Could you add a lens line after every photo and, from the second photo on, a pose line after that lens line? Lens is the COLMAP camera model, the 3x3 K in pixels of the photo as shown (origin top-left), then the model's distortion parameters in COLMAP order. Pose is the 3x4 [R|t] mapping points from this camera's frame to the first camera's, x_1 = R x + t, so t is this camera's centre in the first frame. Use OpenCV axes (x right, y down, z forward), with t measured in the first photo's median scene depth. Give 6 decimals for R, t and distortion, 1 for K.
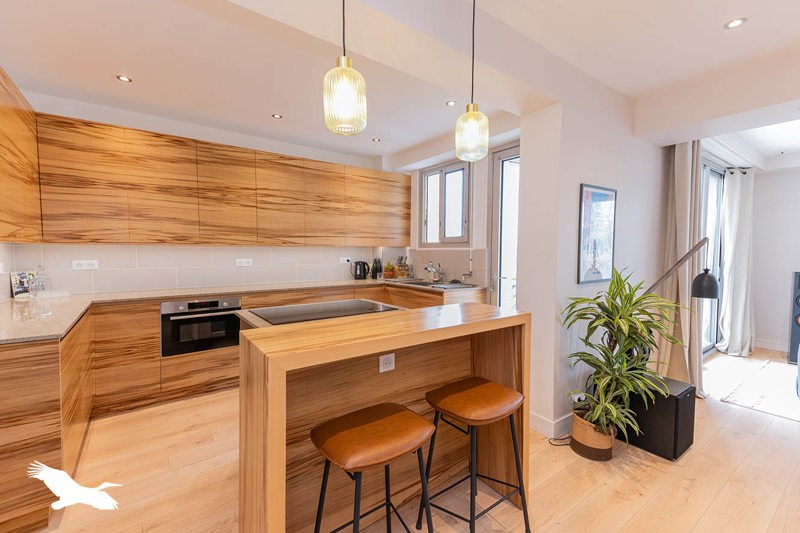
lens RADIAL K [[346.8, 0, 400.0], [0, 346.8, 266.5], [0, 0, 1]] dist [0.067228, -0.021320]
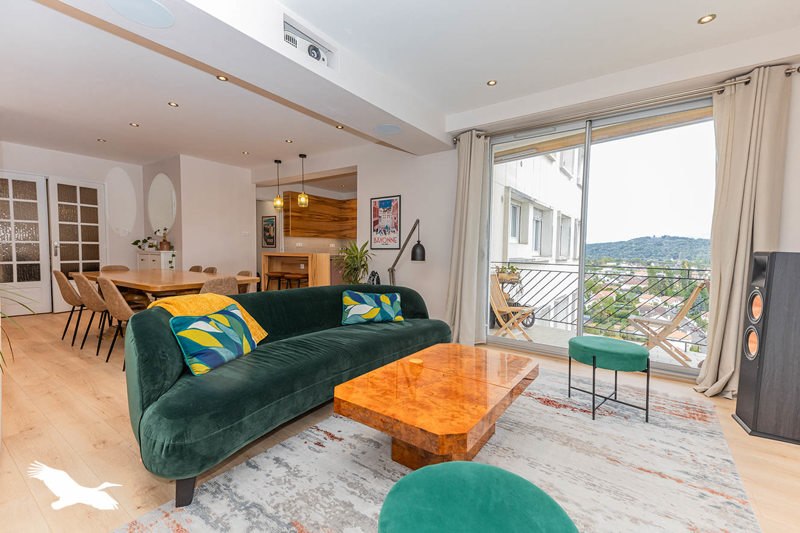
lens RADIAL K [[346.8, 0, 400.0], [0, 346.8, 266.5], [0, 0, 1]] dist [0.067228, -0.021320]
pose [[0.303461, 0.047243, -0.951672, 1.573562], [-0.047438, 0.998281, 0.034430, 0.046087], [0.951662, 0.034697, 0.305180, 0.369644]]
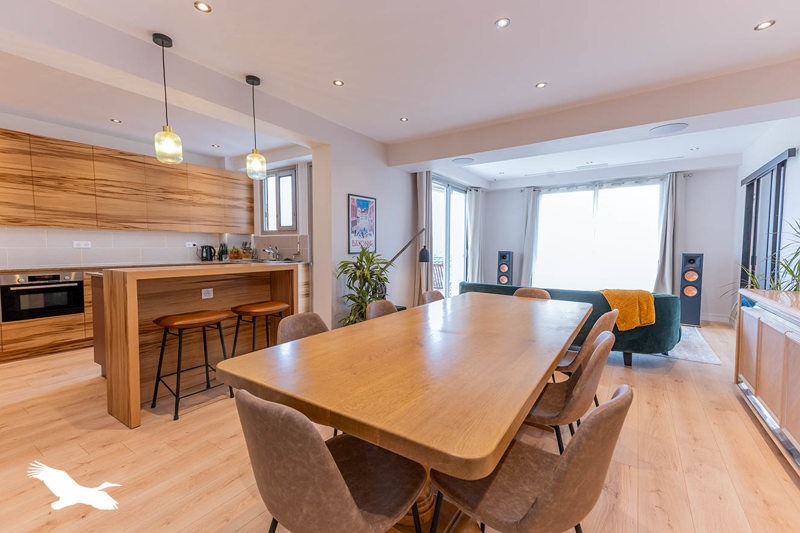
lens RADIAL K [[346.8, 0, 400.0], [0, 346.8, 266.5], [0, 0, 1]] dist [0.067228, -0.021320]
pose [[0.941608, -0.021508, 0.336023, 0.117843], [0.016909, 0.999719, 0.016609, 0.056028], [-0.336286, -0.009957, 0.941707, -0.412815]]
